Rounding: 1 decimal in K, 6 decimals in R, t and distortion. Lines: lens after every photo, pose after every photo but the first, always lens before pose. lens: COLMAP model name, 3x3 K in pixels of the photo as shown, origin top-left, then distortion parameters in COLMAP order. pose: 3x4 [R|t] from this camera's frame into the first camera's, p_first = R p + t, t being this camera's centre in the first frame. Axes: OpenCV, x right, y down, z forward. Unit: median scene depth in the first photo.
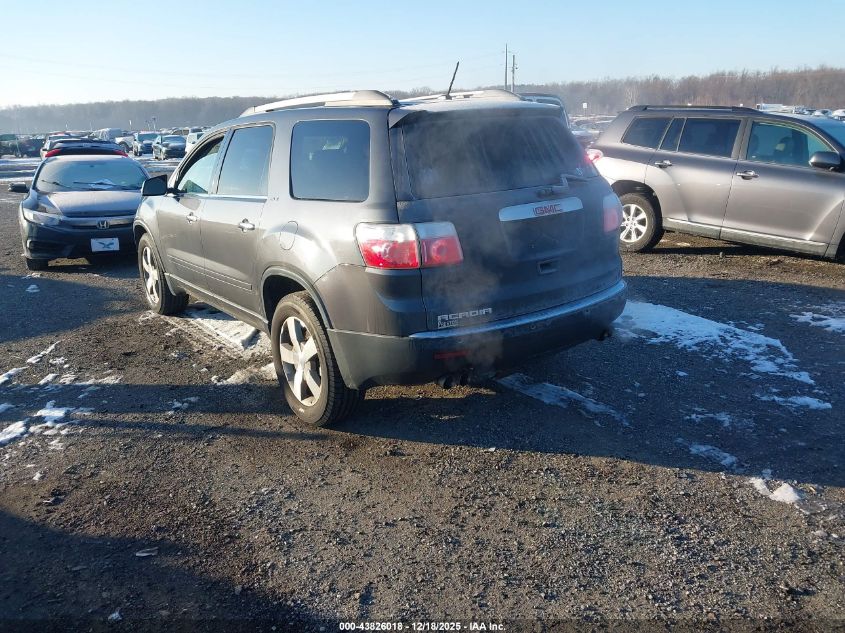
lens RADIAL K [[669.9, 0, 422.4], [0, 669.9, 316.0], [0, 0, 1]] dist [-0.003473, 0.018506]
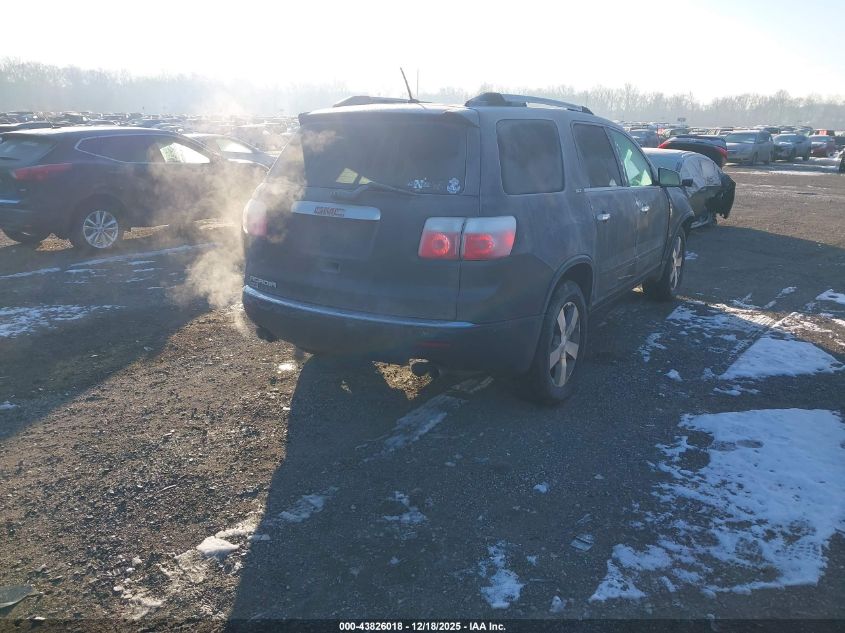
lens RADIAL K [[669.9, 0, 422.4], [0, 669.9, 318.0], [0, 0, 1]] dist [-0.003473, 0.018506]
pose [[0.365917, 0.299452, -0.881155, 1.035927], [-0.281578, 0.938065, 0.201861, -0.217829], [0.887028, 0.174250, 0.427573, 0.620888]]
